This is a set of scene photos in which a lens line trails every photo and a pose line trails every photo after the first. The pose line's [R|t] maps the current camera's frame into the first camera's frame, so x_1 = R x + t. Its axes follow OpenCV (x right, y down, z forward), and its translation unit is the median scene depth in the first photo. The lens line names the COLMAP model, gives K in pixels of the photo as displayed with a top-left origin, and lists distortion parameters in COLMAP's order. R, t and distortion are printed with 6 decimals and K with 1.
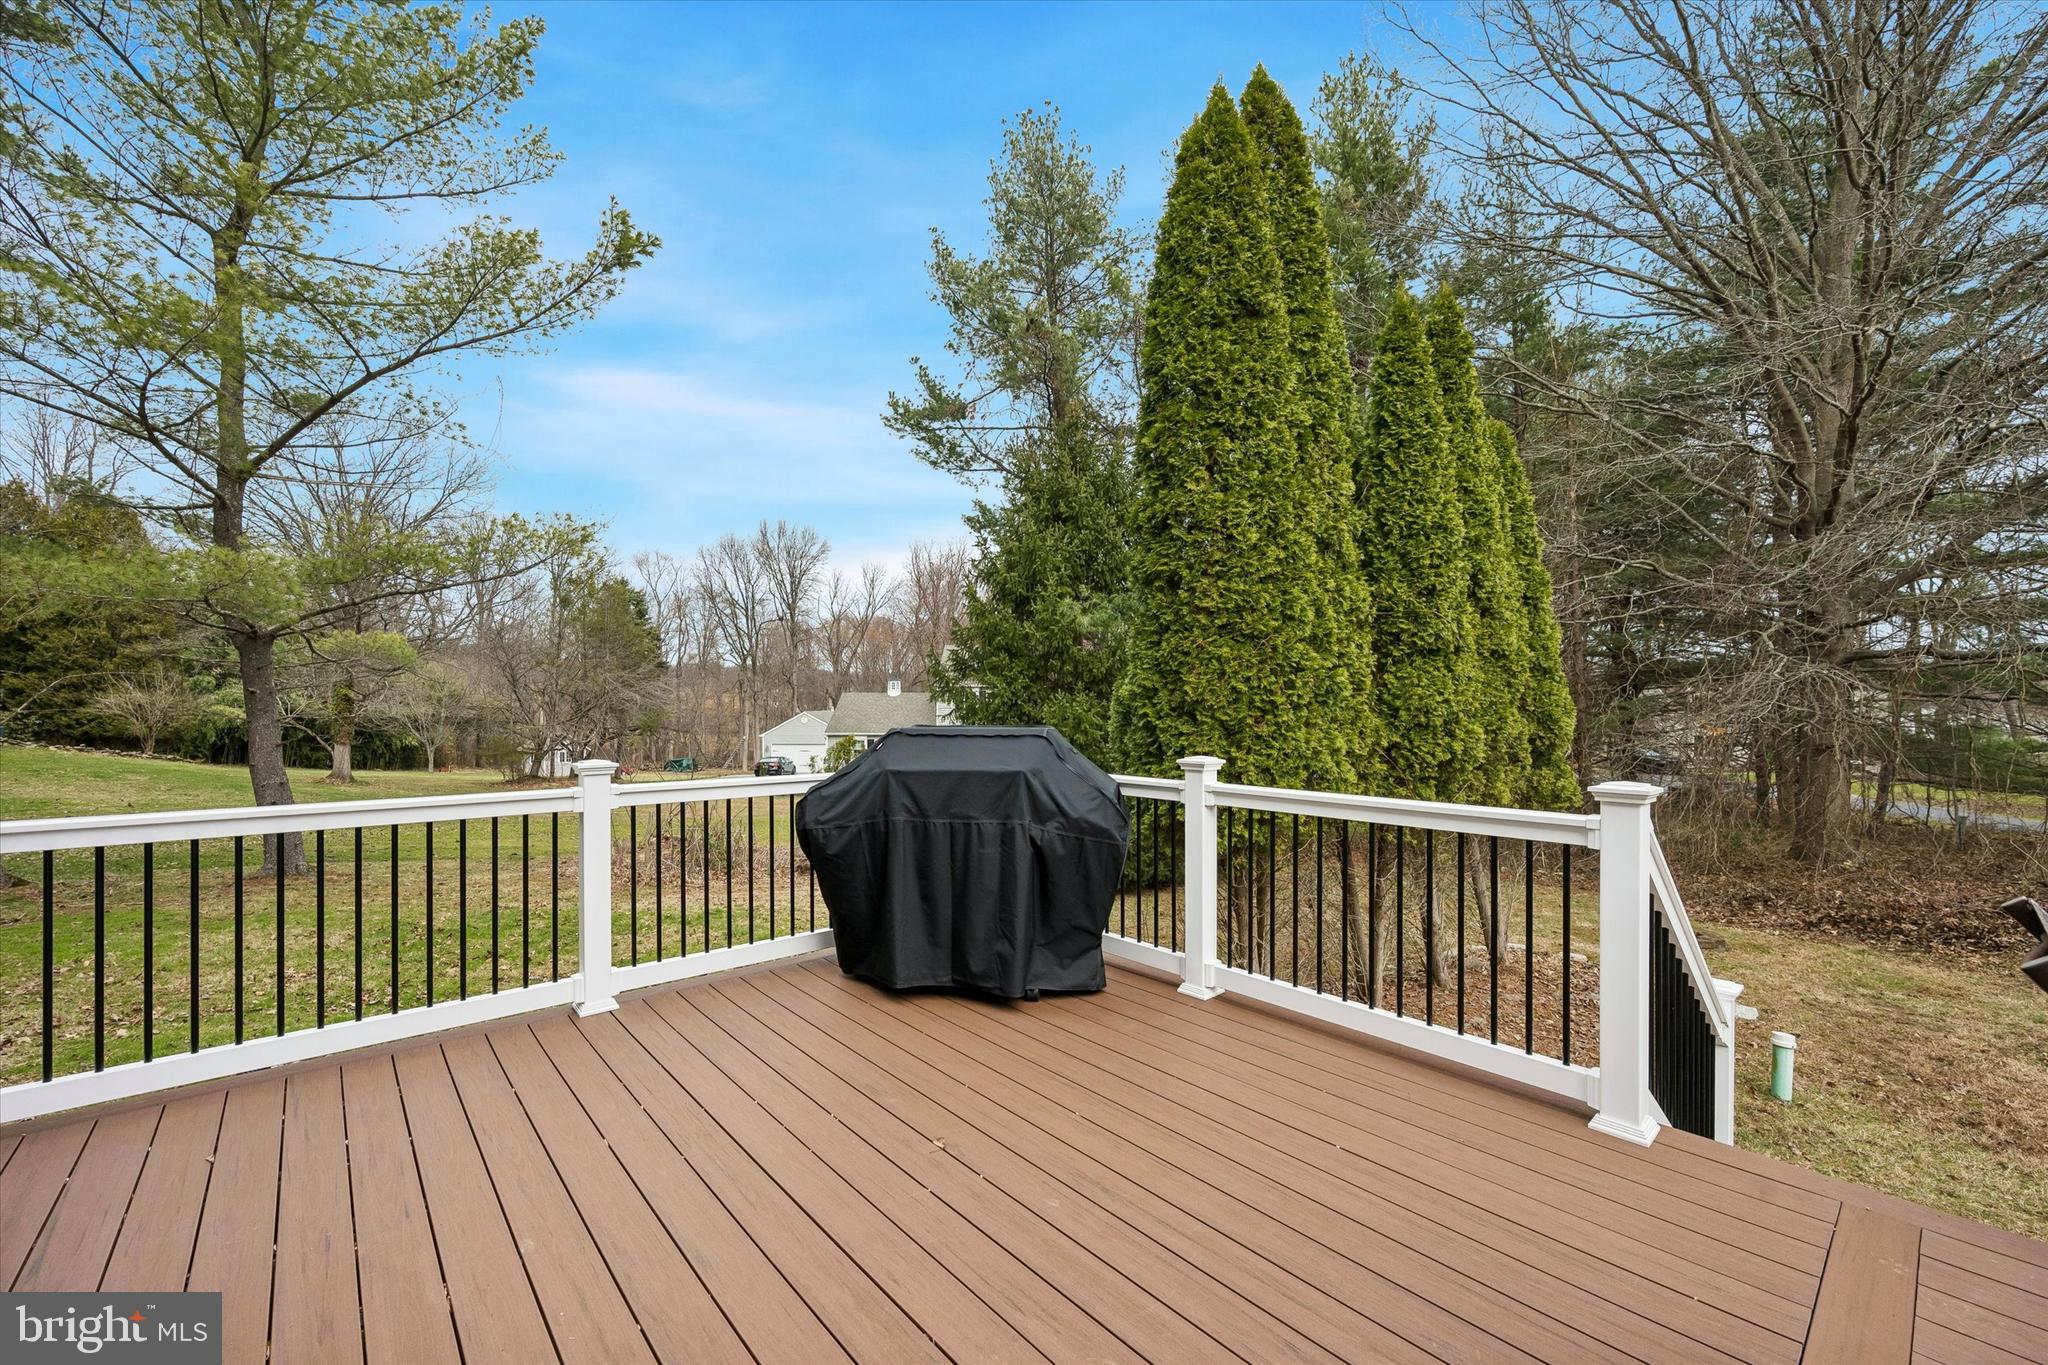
lens RADIAL K [[810.3, 0, 1031.2], [0, 810.3, 711.6], [0, 0, 1]] dist [-0.000022, -0.000009]
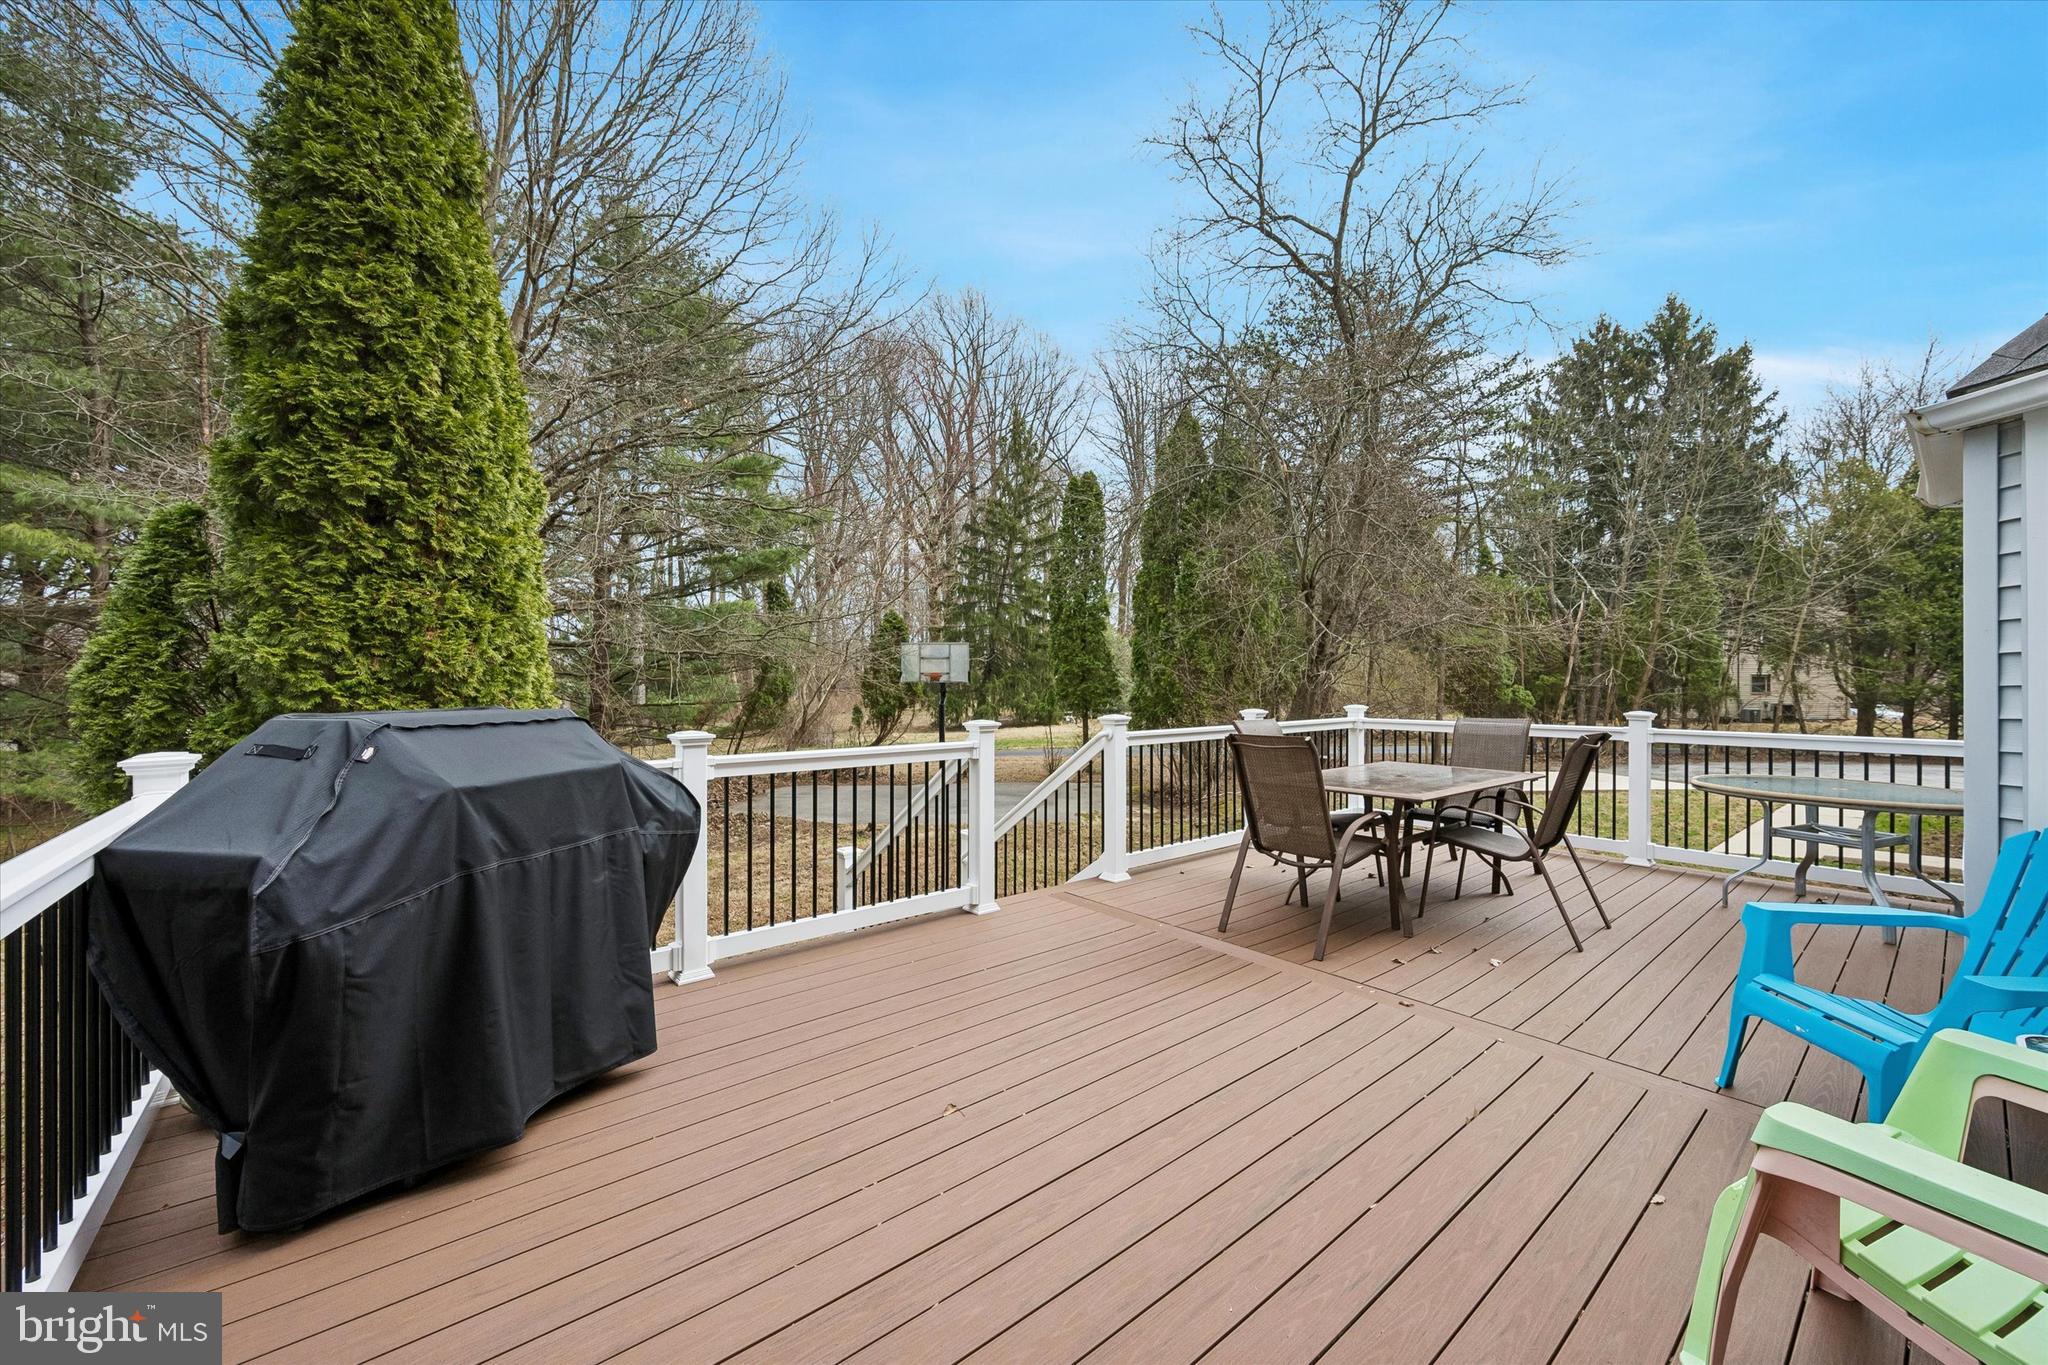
lens RADIAL K [[789.1, 0, 1024.0], [0, 789.1, 682.5], [0, 0, 1]] dist [0.001170, 0.000024]
pose [[0.033219, -0.002580, 0.999445, -0.748553], [0.002839, 0.999993, 0.002487, -0.004969], [-0.999444, 0.002755, 0.033226, 0.593657]]
